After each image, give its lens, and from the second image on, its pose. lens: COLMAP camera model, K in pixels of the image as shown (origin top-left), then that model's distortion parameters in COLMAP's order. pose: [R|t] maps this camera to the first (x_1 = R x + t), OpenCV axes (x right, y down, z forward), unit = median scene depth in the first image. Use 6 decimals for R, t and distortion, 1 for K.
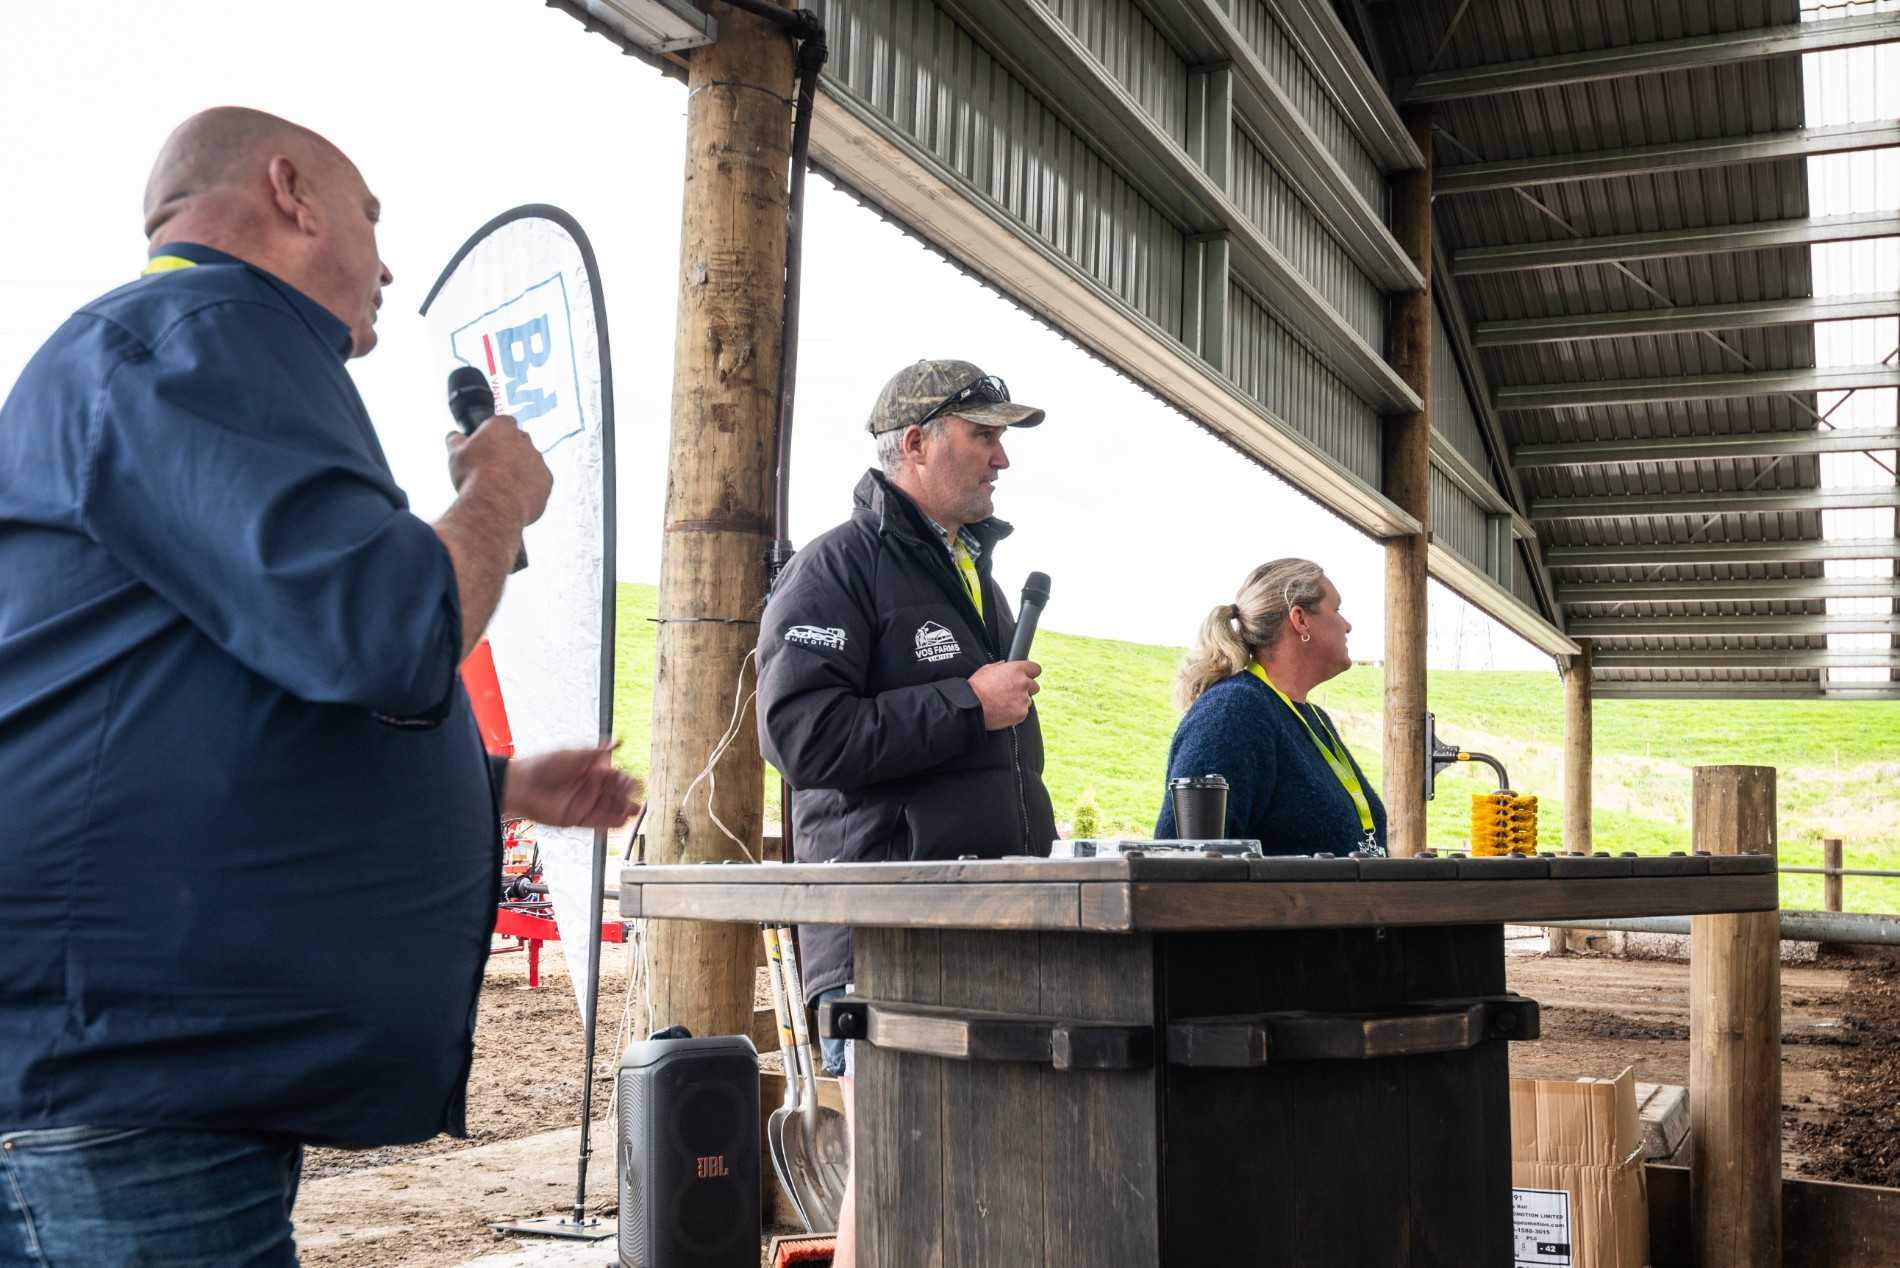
lens RADIAL K [[1853.2, 0, 950.2], [0, 1853.2, 656.6], [0, 0, 1]] dist [-0.012410, -0.109151]
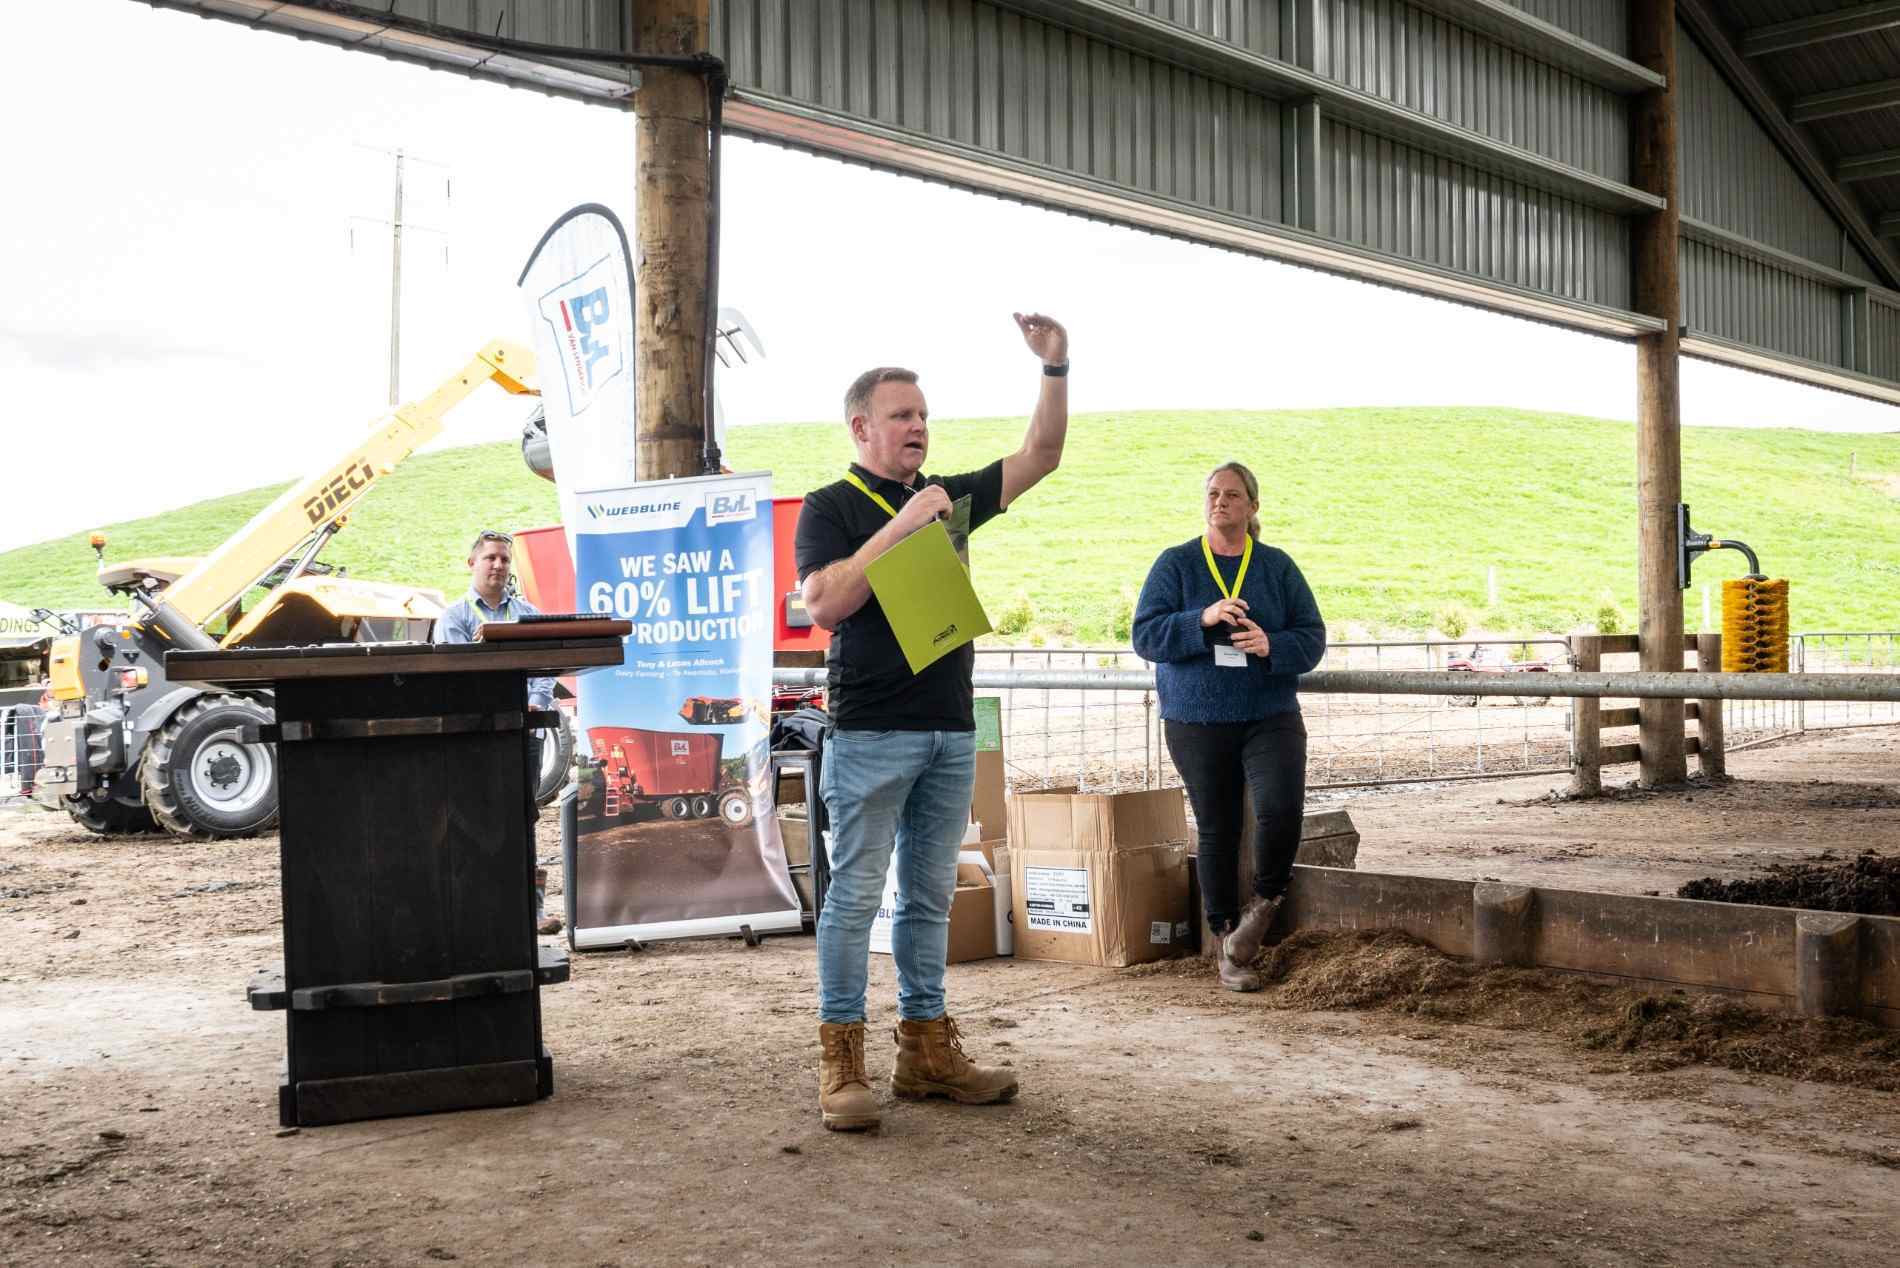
lens RADIAL K [[1853.2, 0, 950.2], [0, 1853.2, 656.6], [0, 0, 1]] dist [-0.012410, -0.109151]
pose [[0.944655, -0.043649, -0.325150, 0.530740], [0.074734, 0.993682, 0.083729, -0.004640], [0.319441, -0.103395, 0.941949, -0.286669]]
